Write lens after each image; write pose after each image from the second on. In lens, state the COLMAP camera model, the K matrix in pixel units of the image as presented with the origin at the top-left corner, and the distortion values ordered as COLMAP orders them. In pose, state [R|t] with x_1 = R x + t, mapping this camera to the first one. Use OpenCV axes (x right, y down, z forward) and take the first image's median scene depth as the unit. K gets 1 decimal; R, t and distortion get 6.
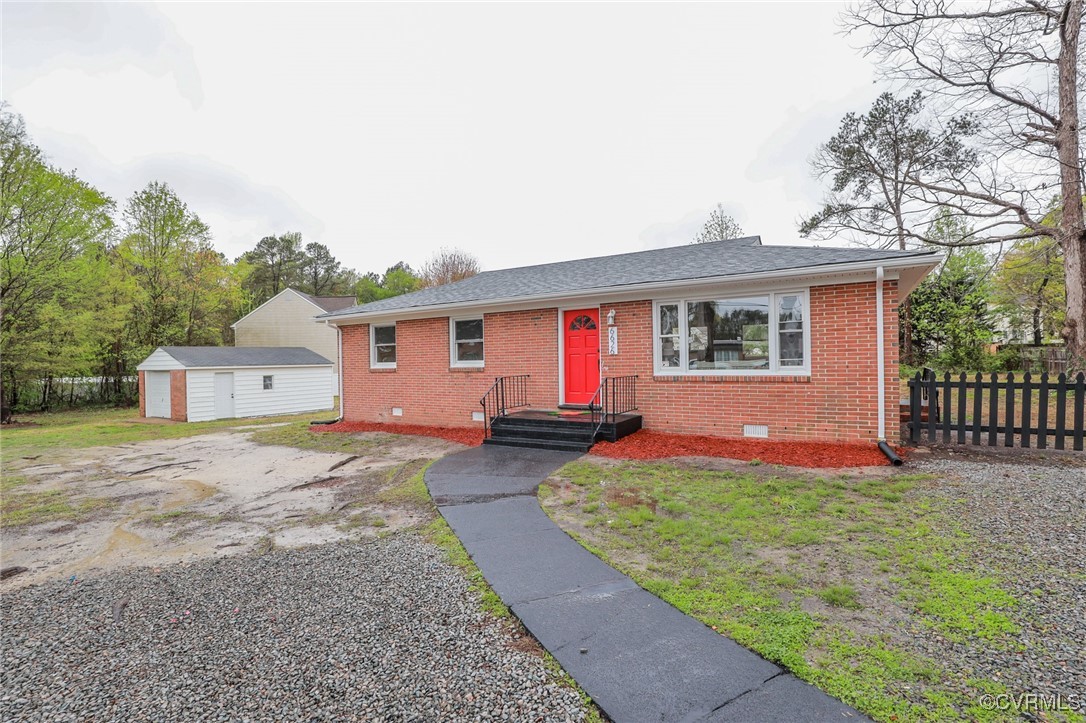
lens RADIAL K [[507.6, 0, 541.4], [0, 507.6, 357.8], [0, 0, 1]] dist [-0.026293, -0.000075]
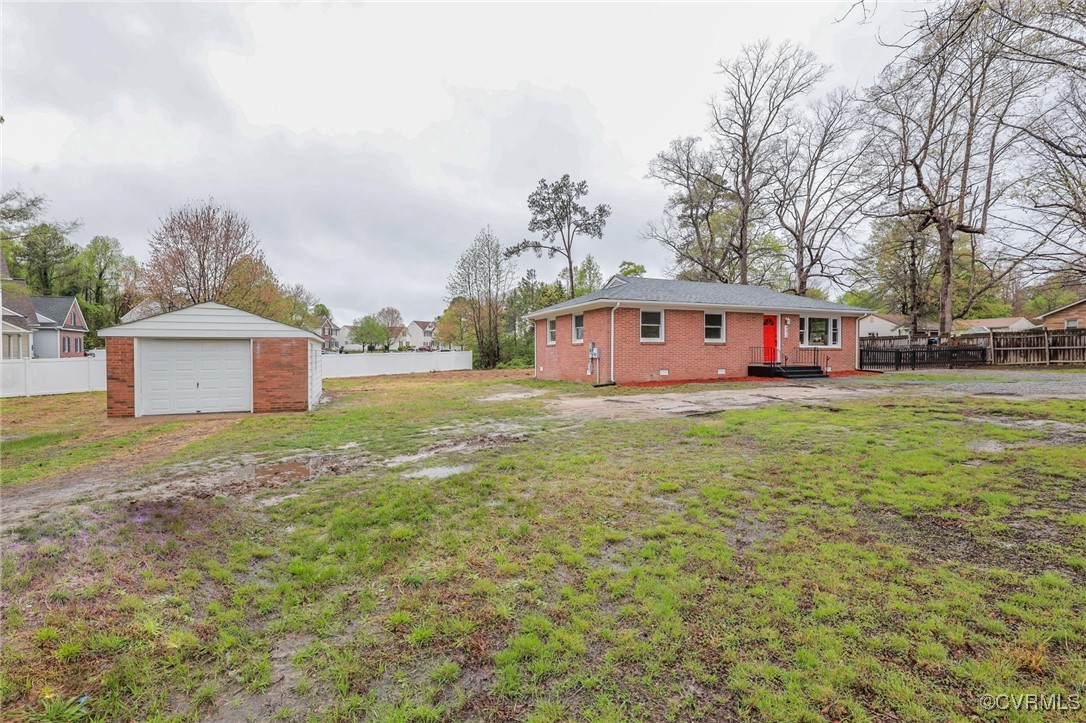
lens RADIAL K [[507.6, 0, 541.4], [0, 507.6, 357.8], [0, 0, 1]] dist [-0.026293, -0.000075]
pose [[0.608165, 0.009033, 0.793759, -0.985189], [-0.013297, 0.999911, -0.001190, 0.042297], [-0.793699, -0.009831, 0.608231, 0.219960]]
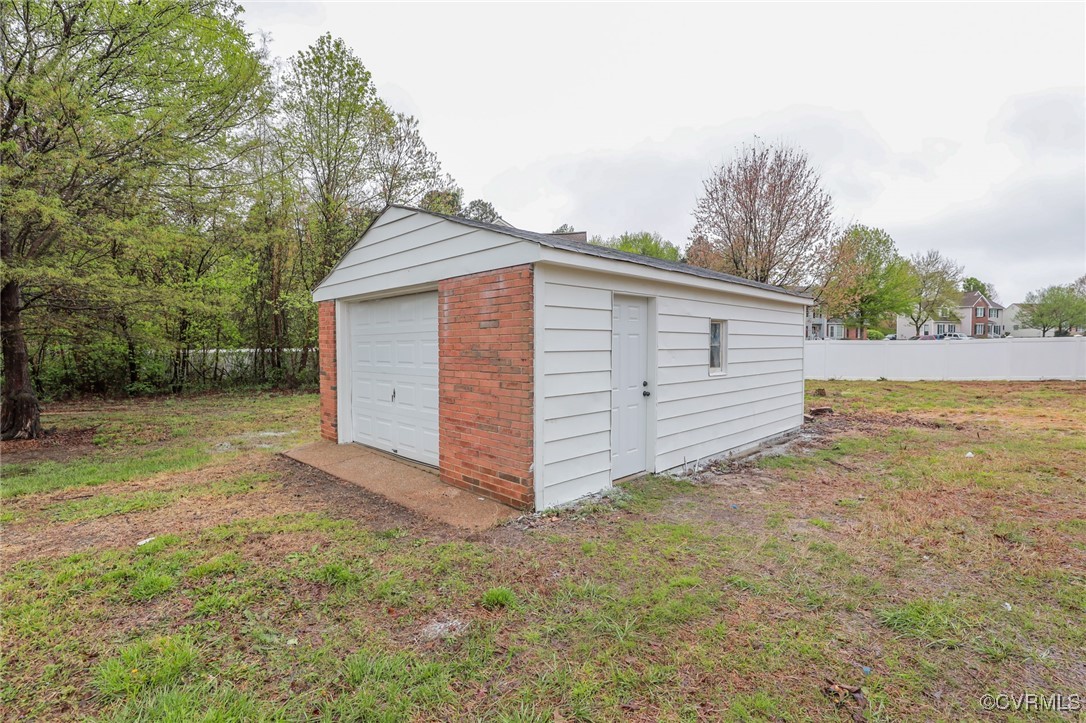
lens RADIAL K [[507.6, 0, 541.4], [0, 507.6, 357.8], [0, 0, 1]] dist [-0.026293, -0.000075]
pose [[0.973348, 0.020028, -0.228458, -0.578370], [-0.012383, 0.999316, 0.034846, 0.048545], [0.228999, -0.031089, 0.972930, 0.698248]]
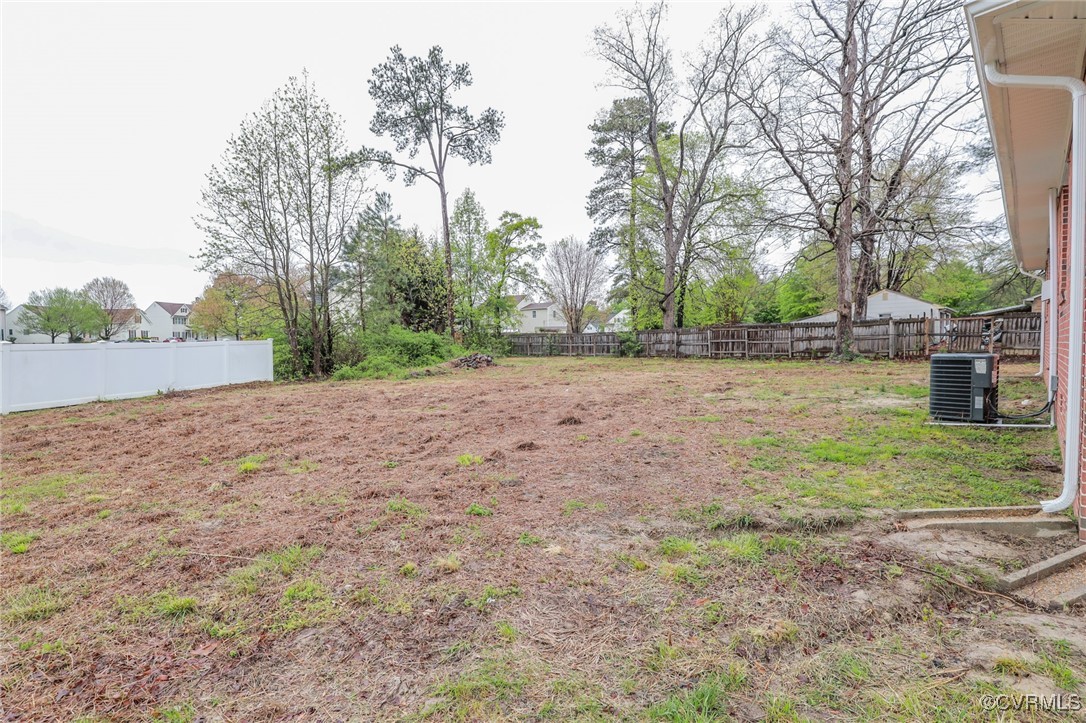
lens RADIAL K [[507.6, 0, 541.4], [0, 507.6, 357.8], [0, 0, 1]] dist [-0.026293, -0.000075]
pose [[0.253362, -0.010145, 0.967318, -0.251636], [-0.001145, 0.999941, 0.010787, 0.036808], [-0.967371, -0.003840, 0.253336, 1.028408]]
